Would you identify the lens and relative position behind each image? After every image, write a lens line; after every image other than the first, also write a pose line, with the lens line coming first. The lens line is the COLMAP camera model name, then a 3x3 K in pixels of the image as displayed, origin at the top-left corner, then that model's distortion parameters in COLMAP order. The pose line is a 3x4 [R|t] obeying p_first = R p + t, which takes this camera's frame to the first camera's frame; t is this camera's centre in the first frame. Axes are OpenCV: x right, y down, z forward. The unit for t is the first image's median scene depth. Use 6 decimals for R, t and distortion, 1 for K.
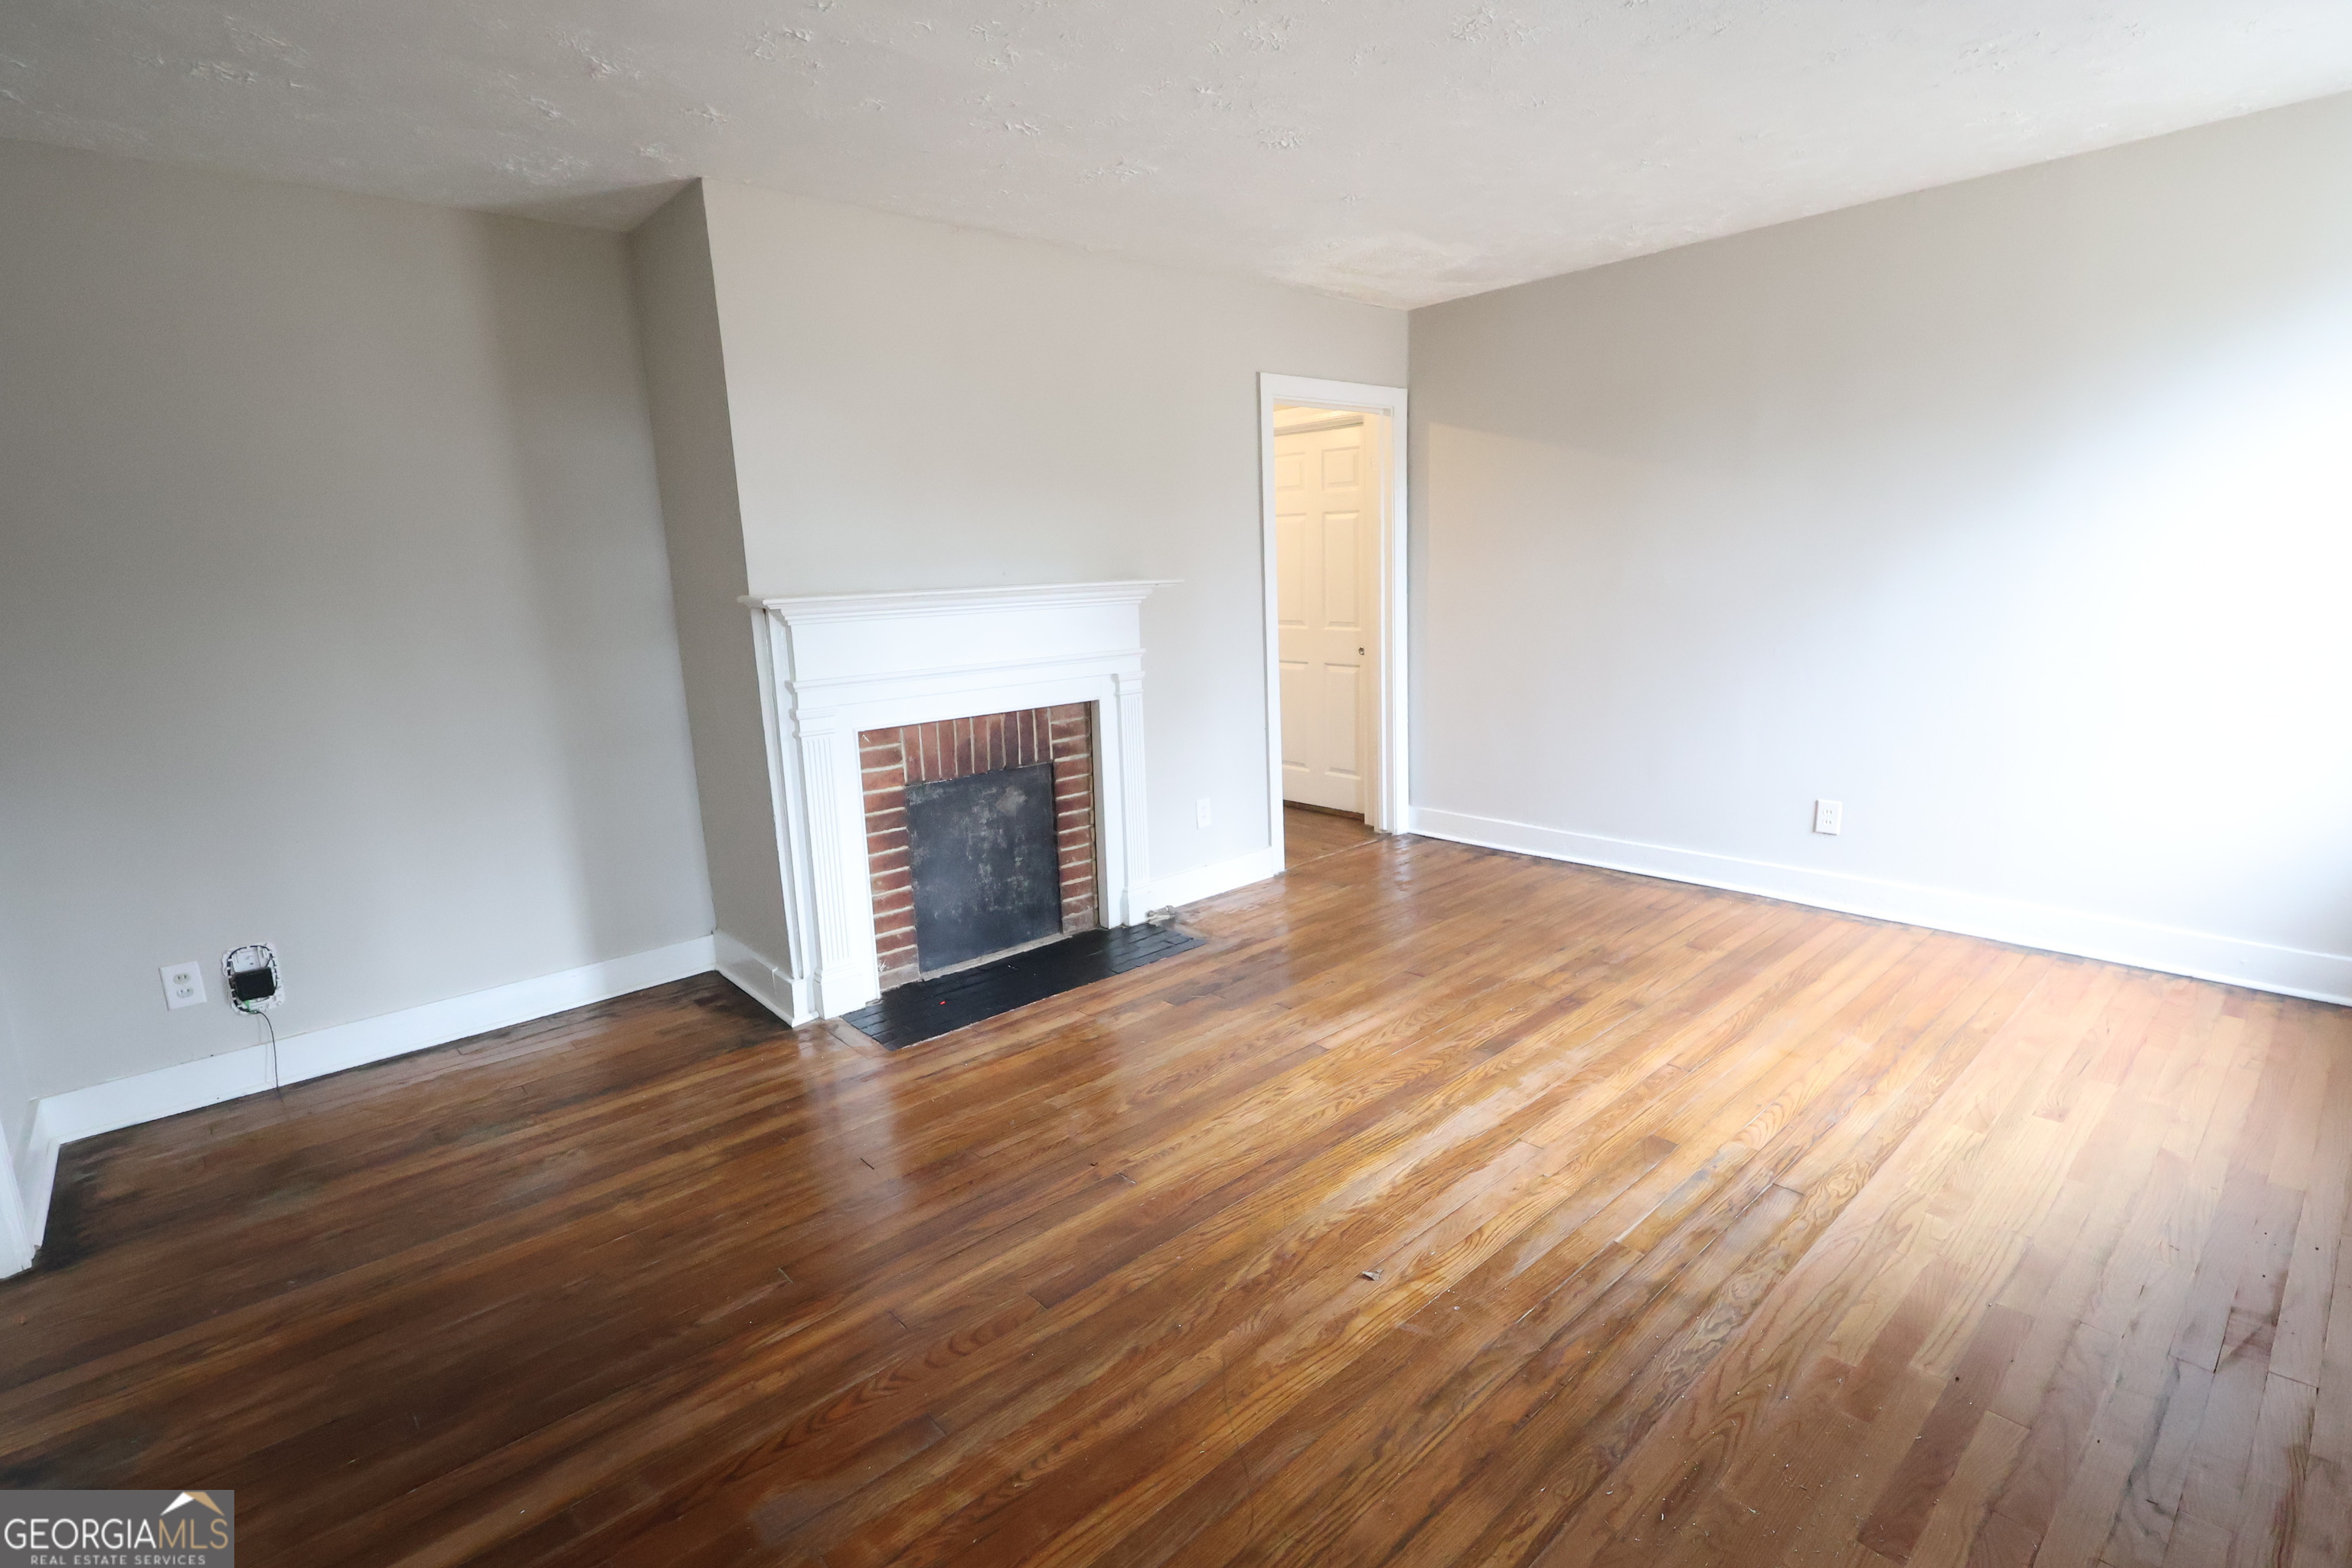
lens RADIAL K [[1114.8, 0, 1171.3], [0, 1114.8, 800.6], [0, 0, 1]] dist [0.004857, -0.000404]
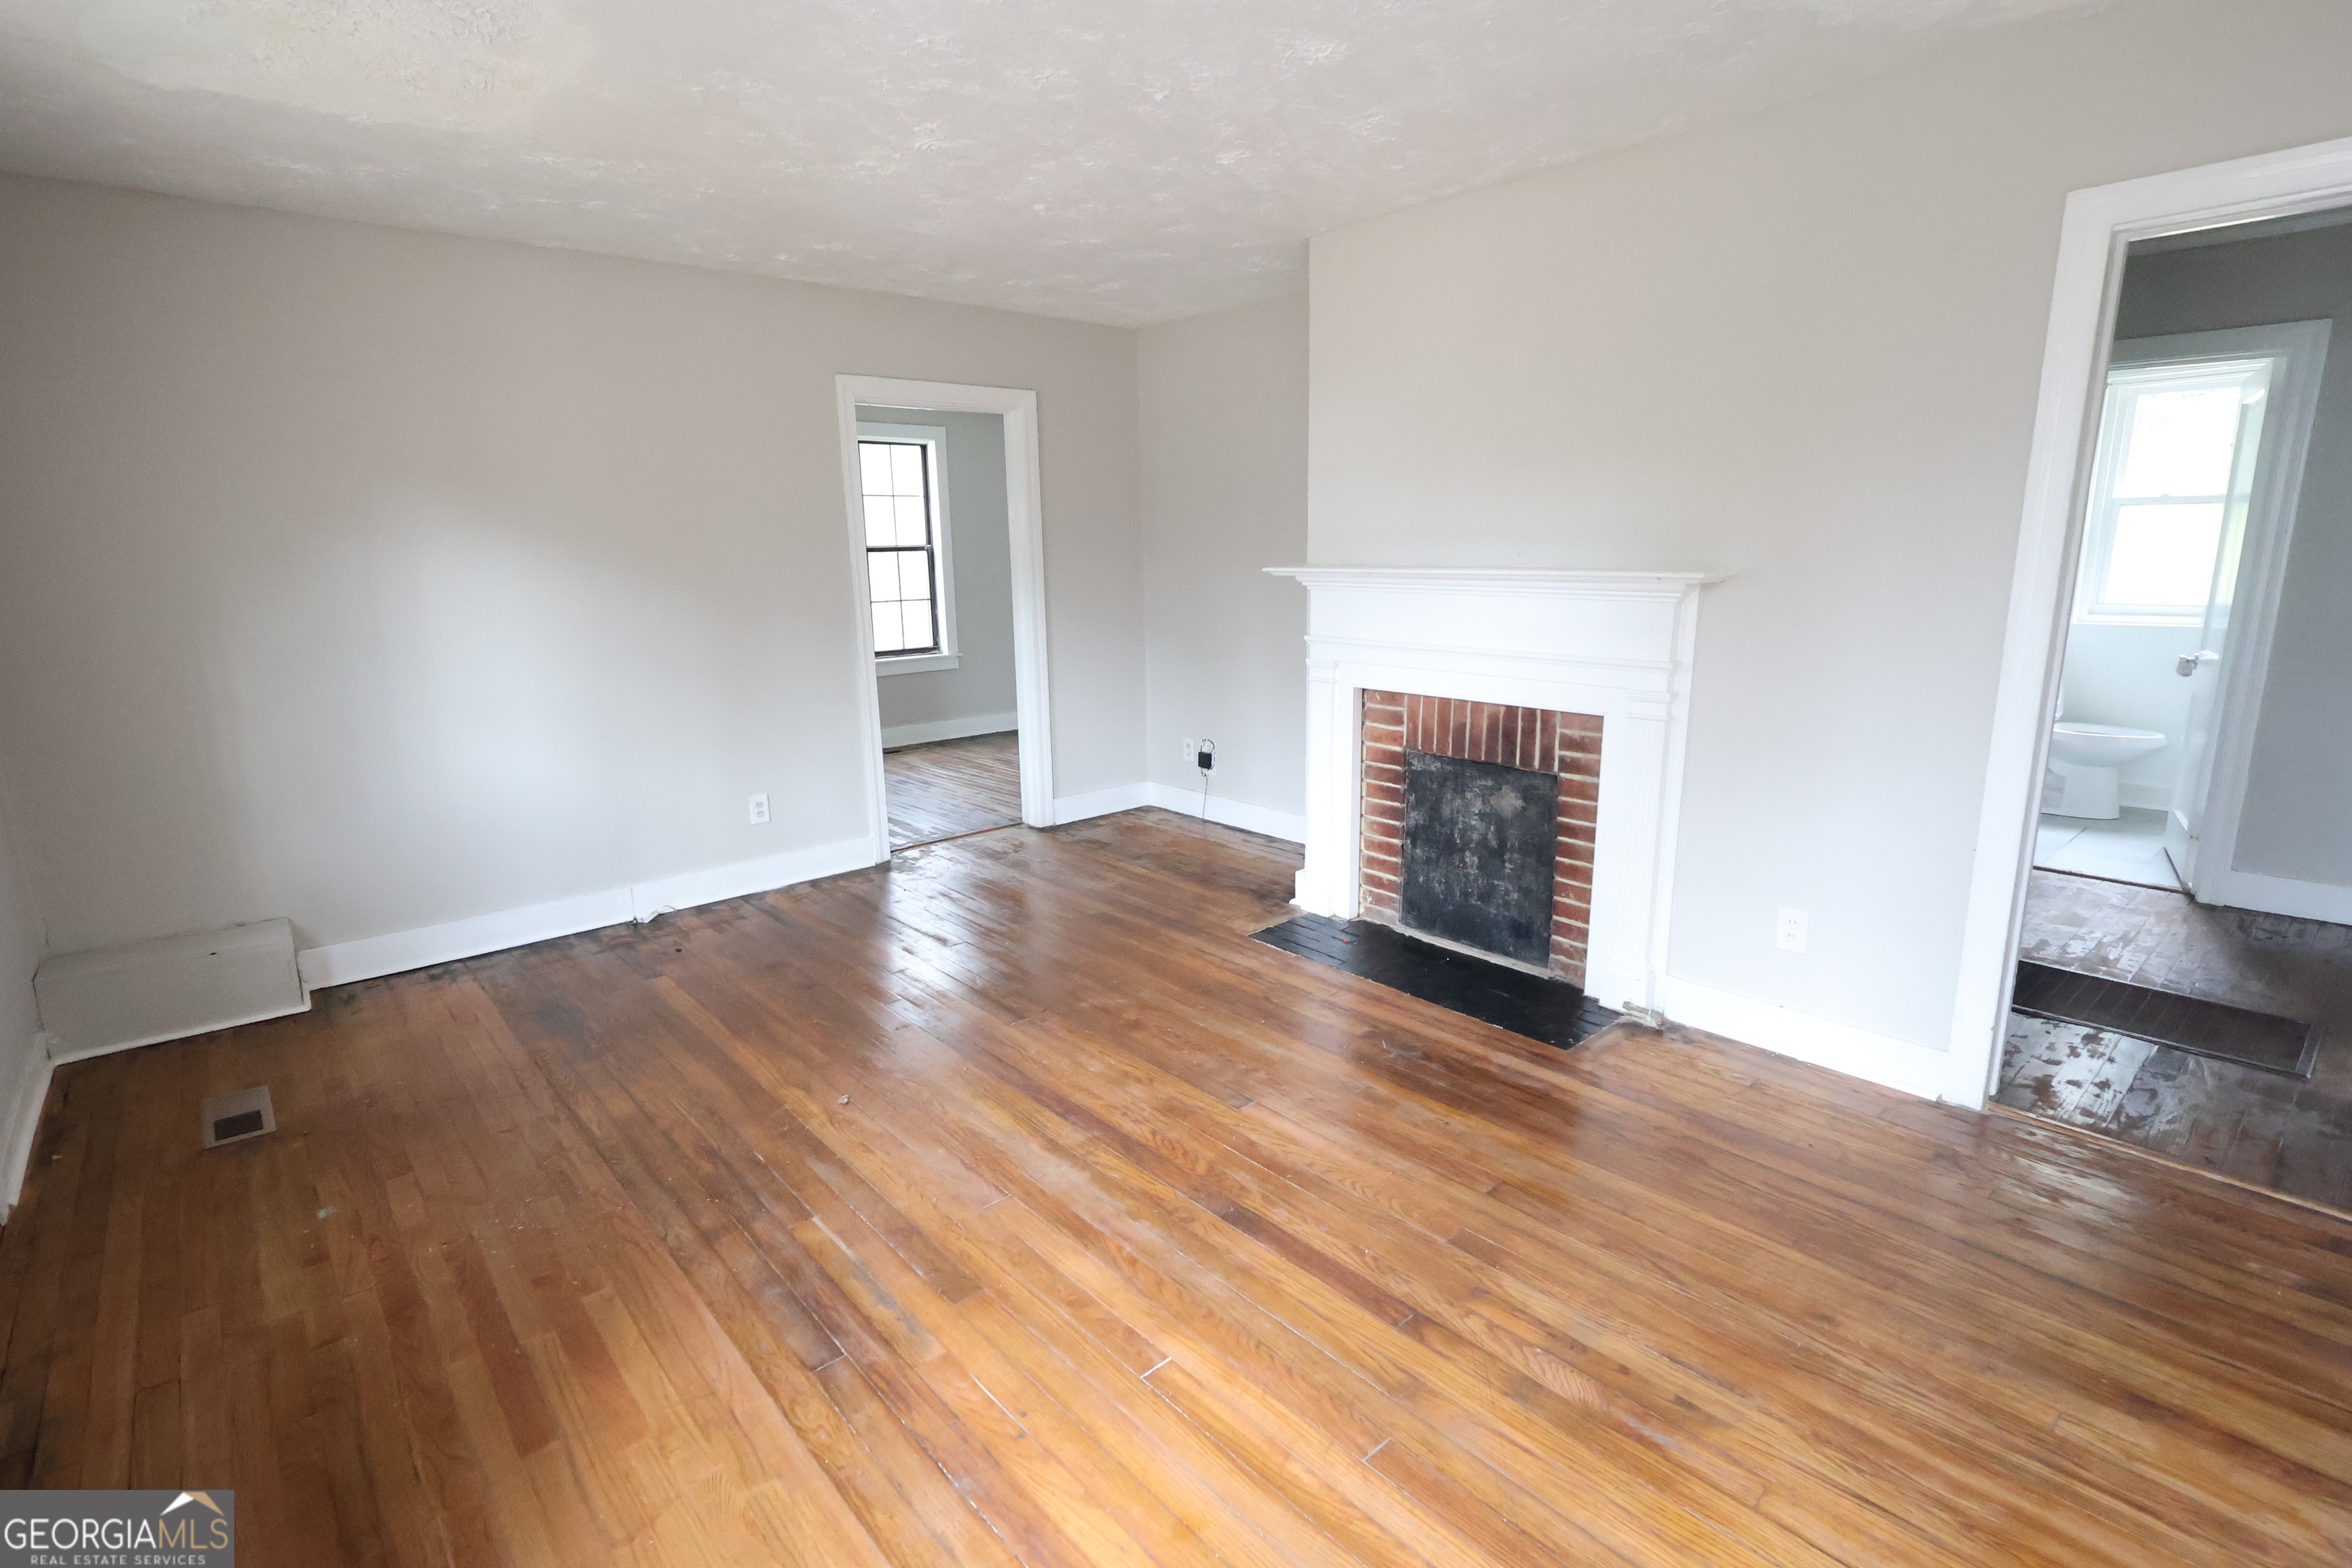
lens RADIAL K [[1114.8, 0, 1168.3], [0, 1114.8, 767.5], [0, 0, 1]] dist [0.004857, -0.000404]
pose [[-0.007708, 0.236302, -0.971649, 0.800104], [-0.196730, 0.952330, 0.233164, -0.198740], [0.980427, 0.192950, 0.039147, 0.725774]]
